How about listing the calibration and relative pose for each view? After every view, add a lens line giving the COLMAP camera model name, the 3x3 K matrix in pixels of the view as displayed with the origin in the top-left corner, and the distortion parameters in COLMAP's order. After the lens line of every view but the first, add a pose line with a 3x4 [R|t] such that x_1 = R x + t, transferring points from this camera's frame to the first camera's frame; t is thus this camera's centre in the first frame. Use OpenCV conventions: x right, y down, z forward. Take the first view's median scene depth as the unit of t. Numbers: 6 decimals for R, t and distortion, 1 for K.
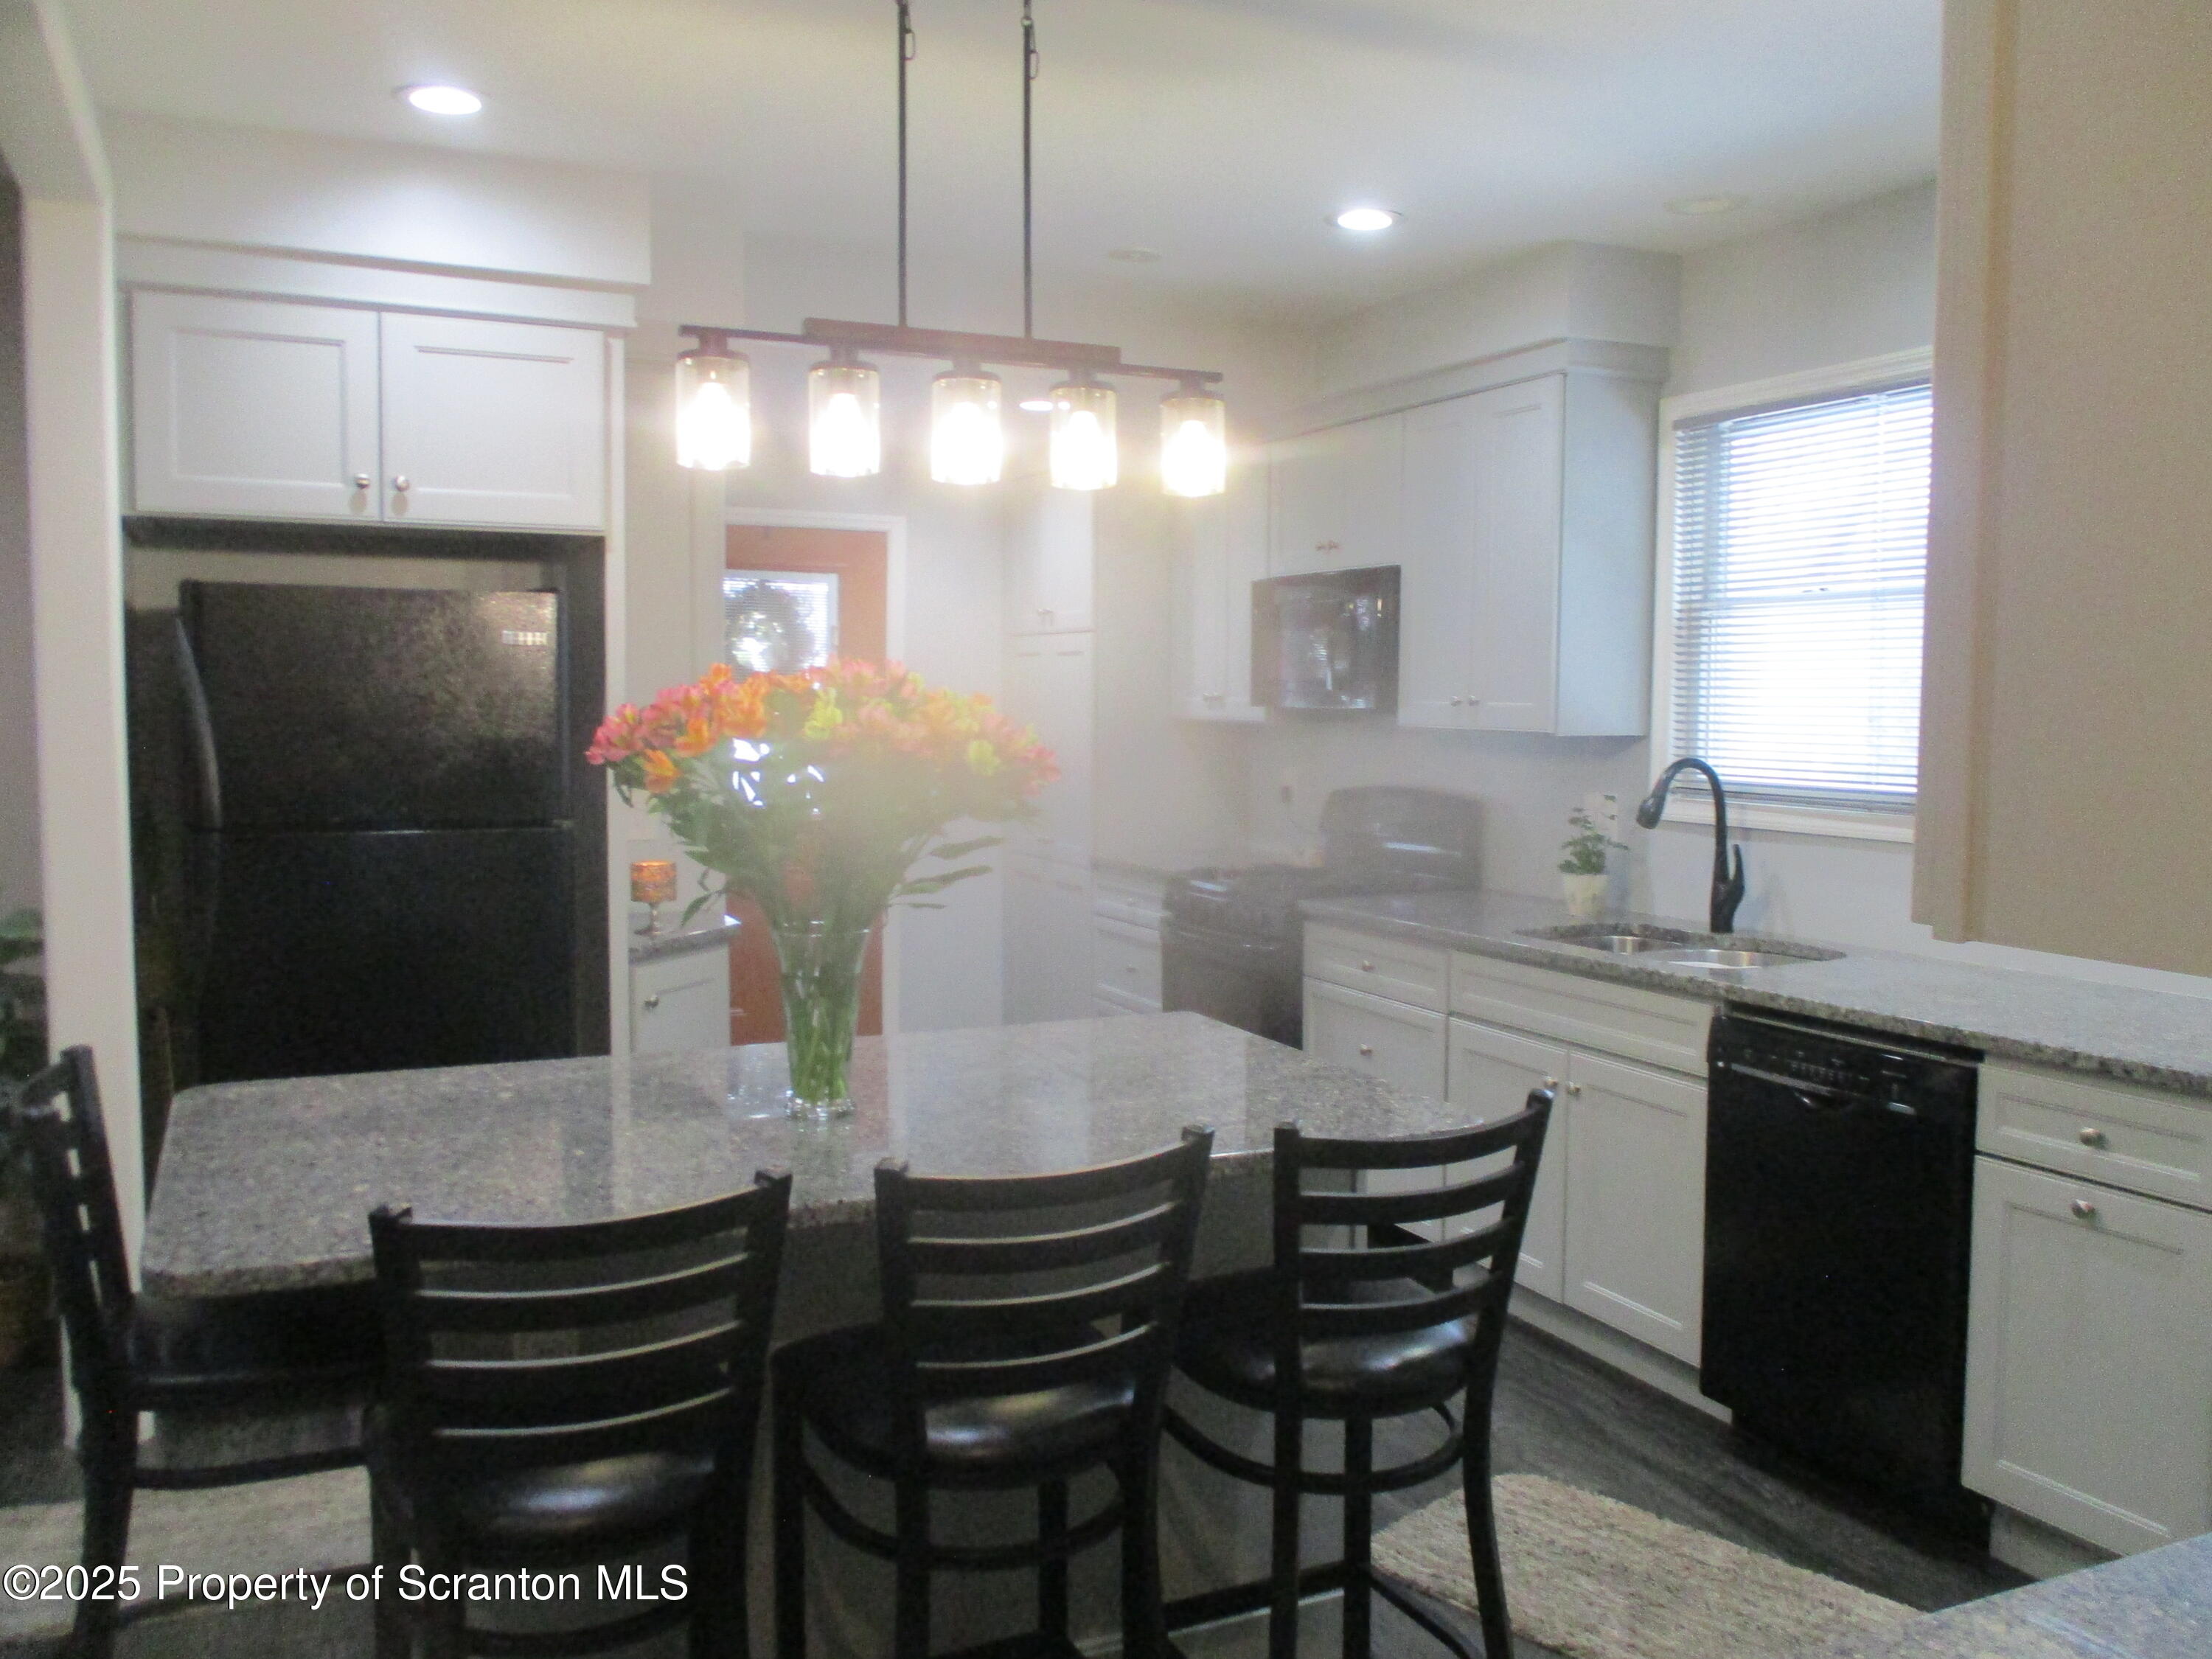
lens RADIAL K [[1828.2, 0, 1130.5], [0, 1828.2, 825.4], [0, 0, 1]] dist [-0.033171, -0.003527]
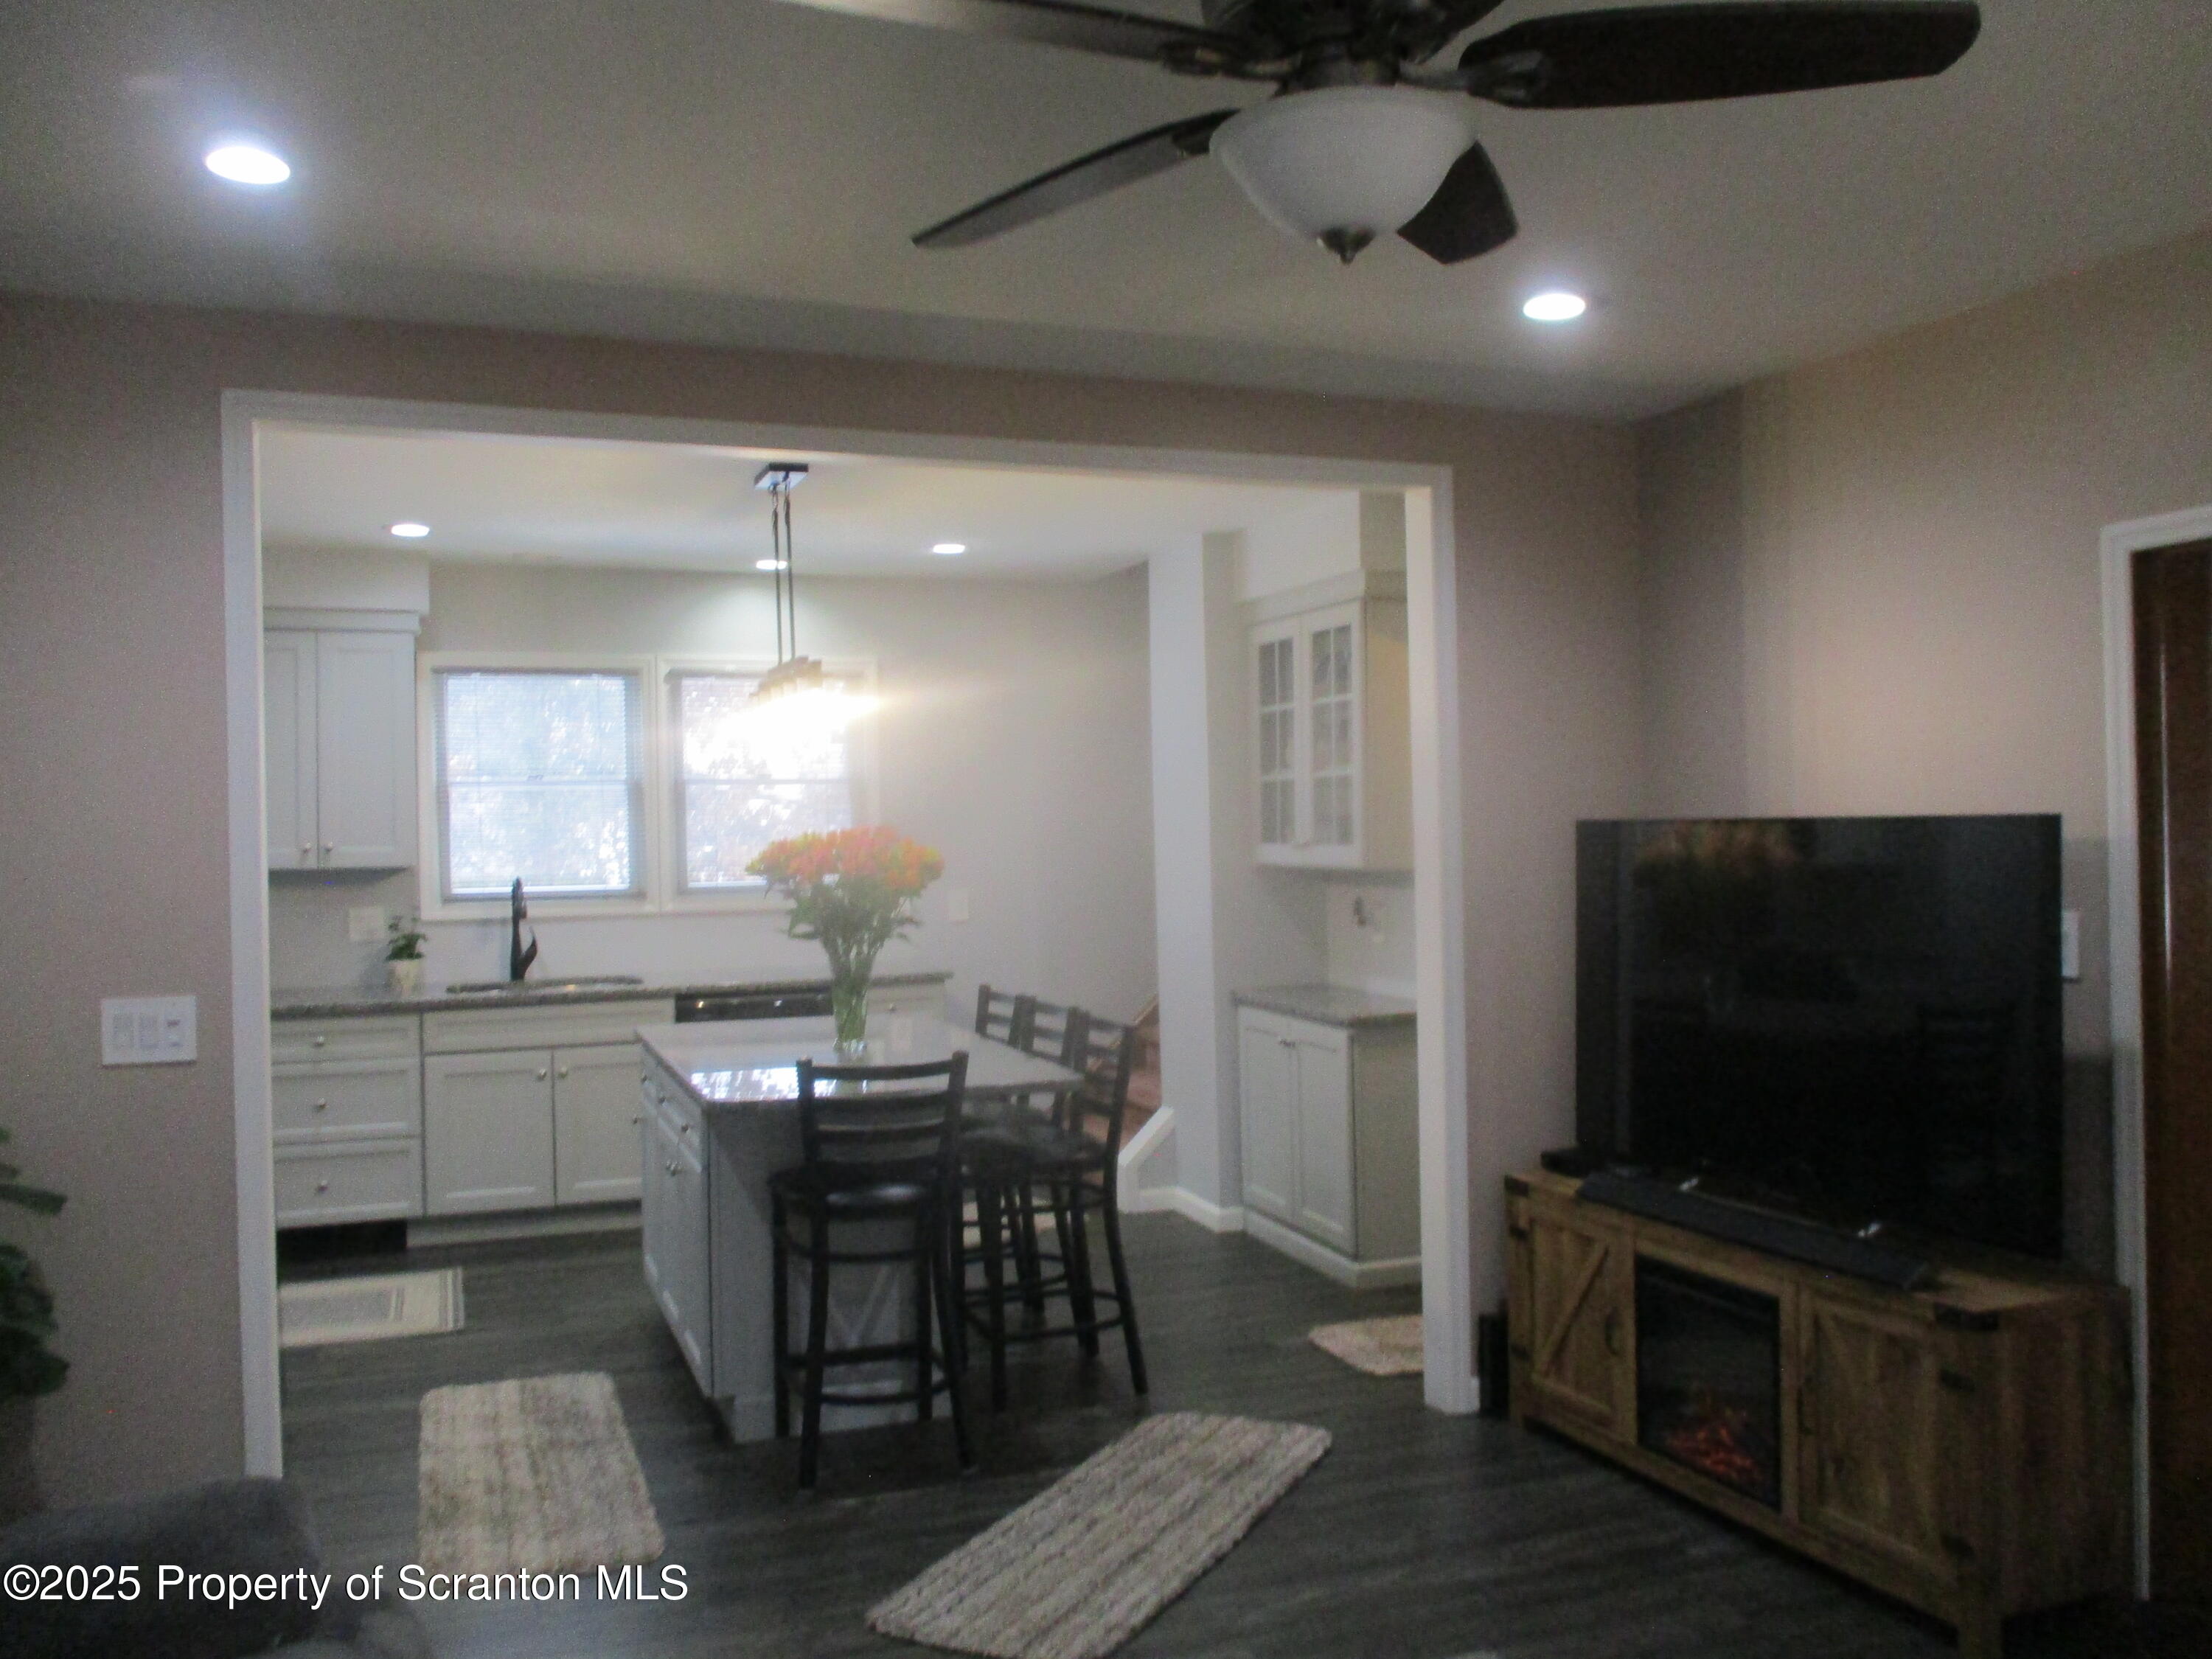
lens RADIAL K [[1828.2, 0, 1130.5], [0, 1828.2, 825.4], [0, 0, 1]] dist [-0.033171, -0.003527]
pose [[0.074365, -0.019662, 0.997037, -1.407056], [0.087080, 0.996115, 0.013149, -0.061037], [-0.993422, 0.085844, 0.075788, 0.322766]]
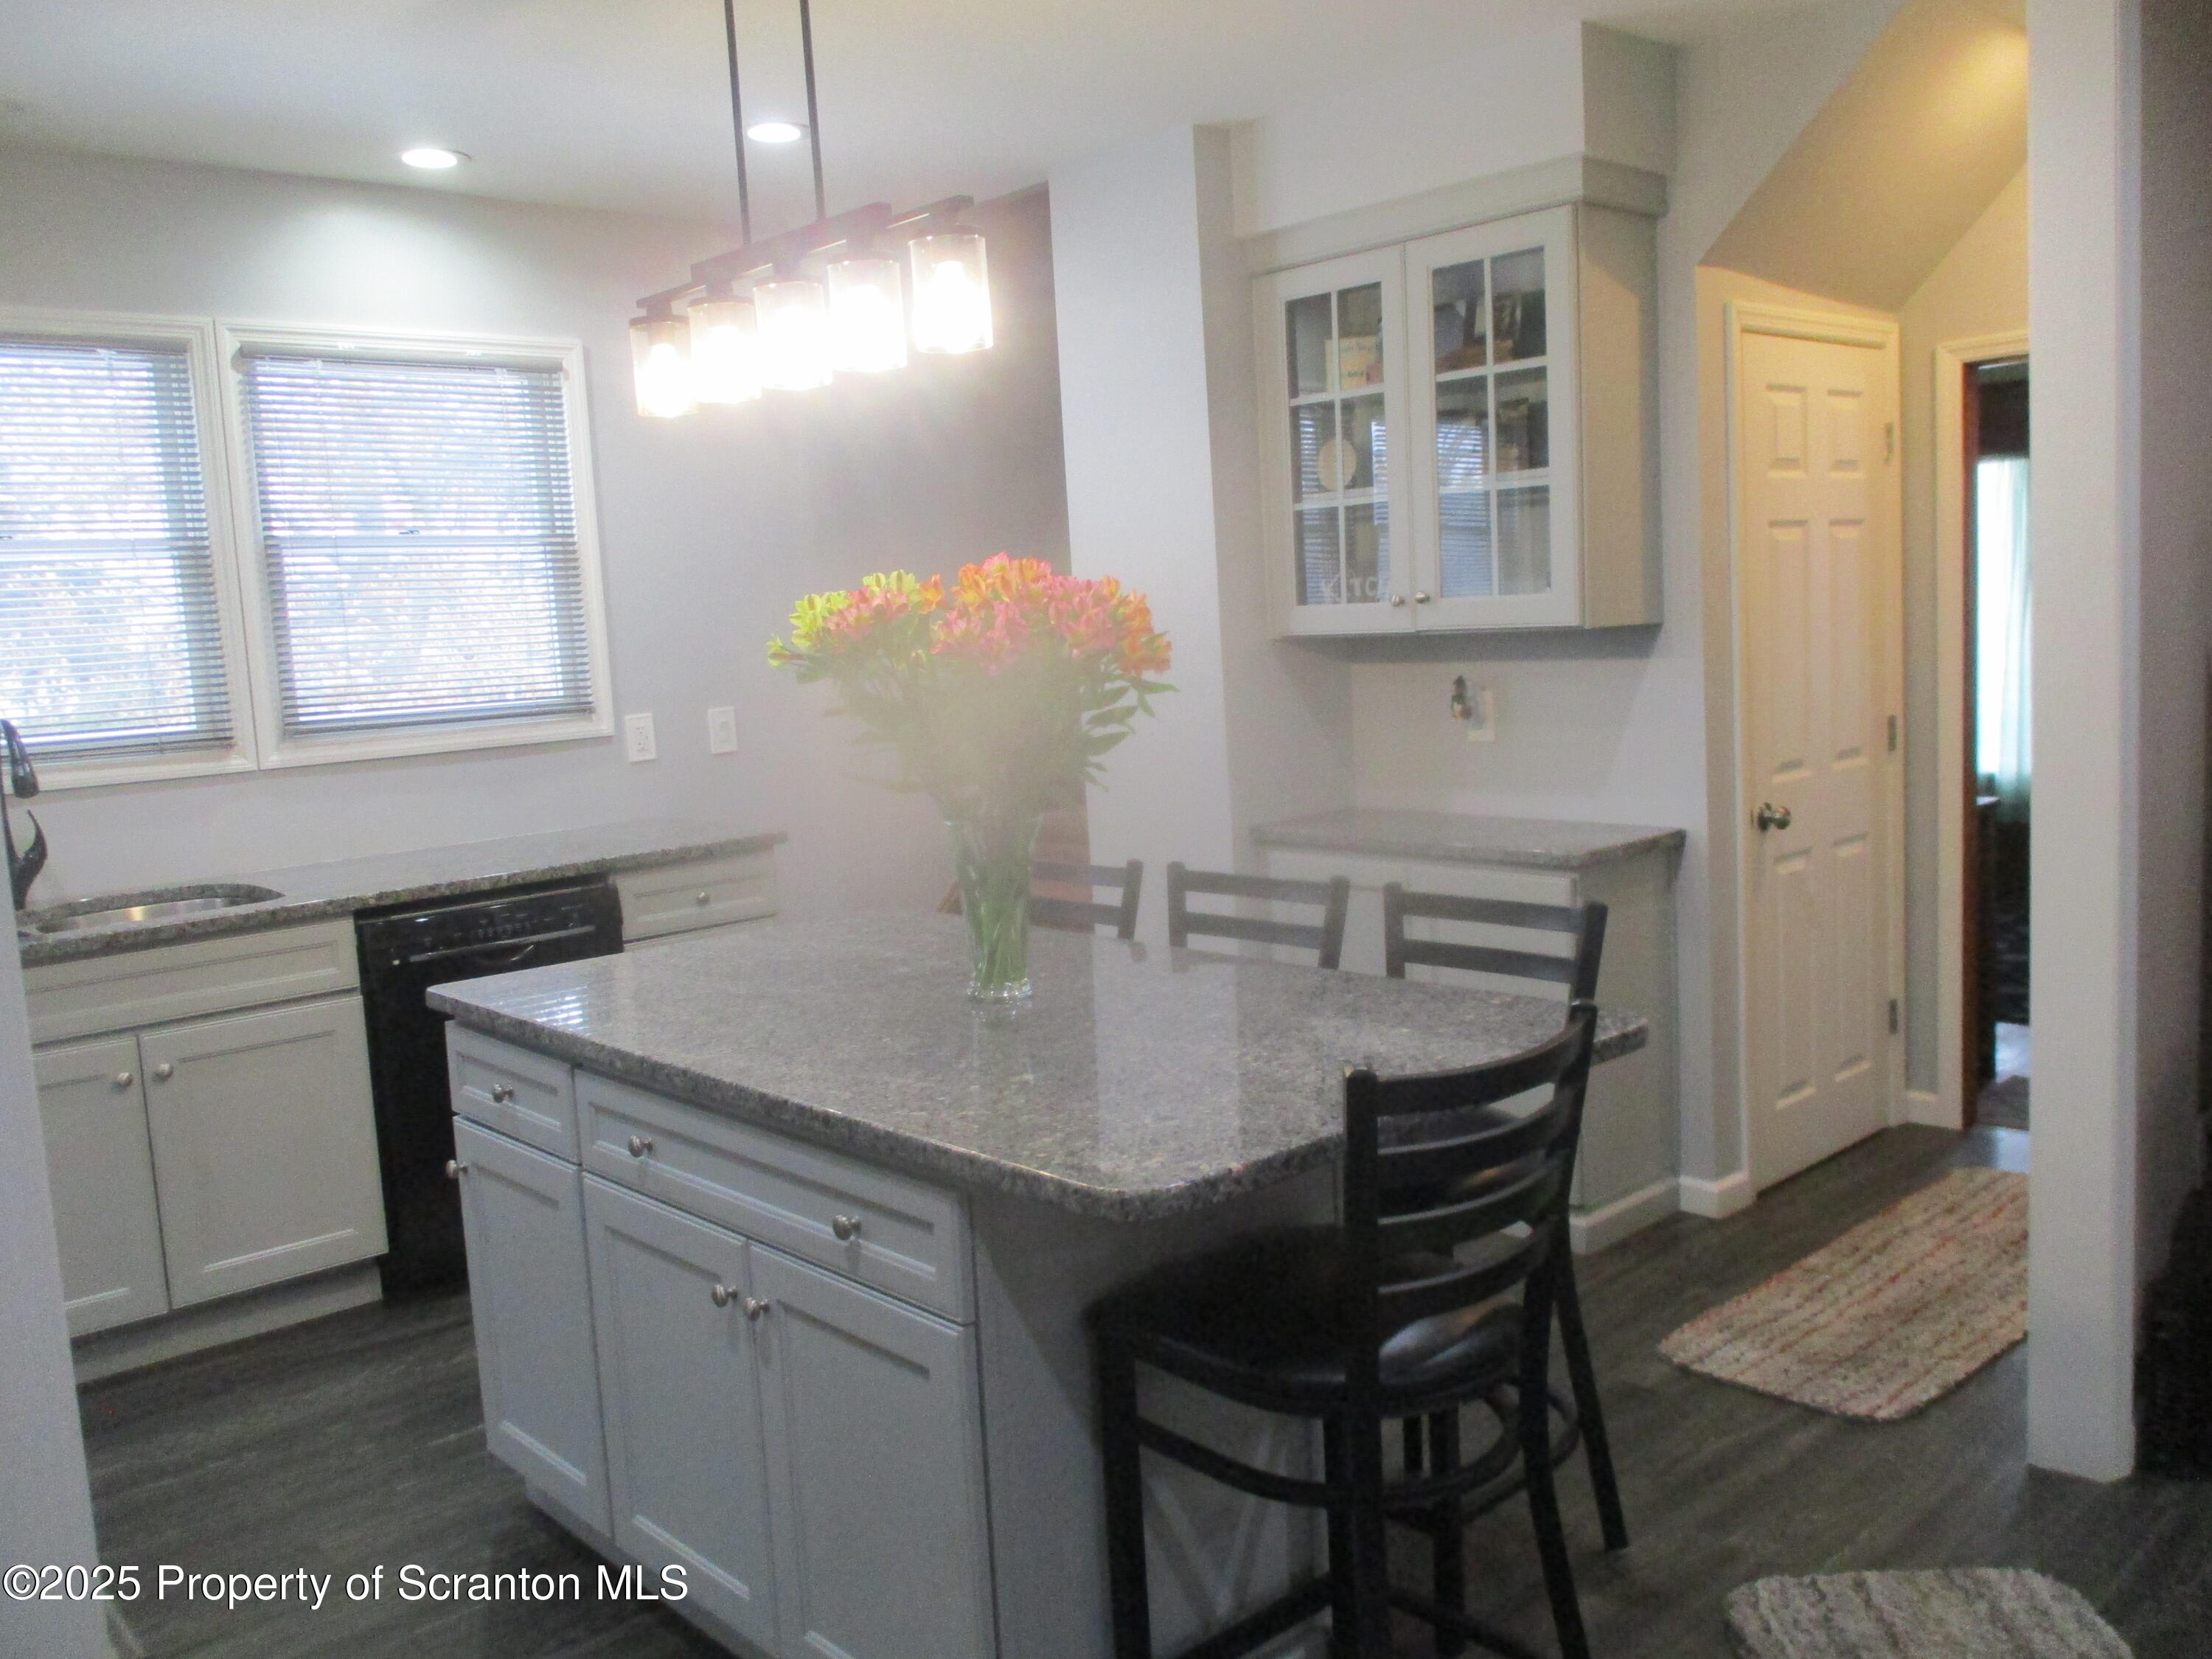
lens RADIAL K [[1828.2, 0, 1130.5], [0, 1828.2, 825.4], [0, 0, 1]] dist [-0.033171, -0.003527]
pose [[-0.304430, -0.114077, 0.945679, -0.757969], [0.114260, 0.981261, 0.155152, -0.064953], [-0.945657, 0.155286, -0.285691, 0.779879]]
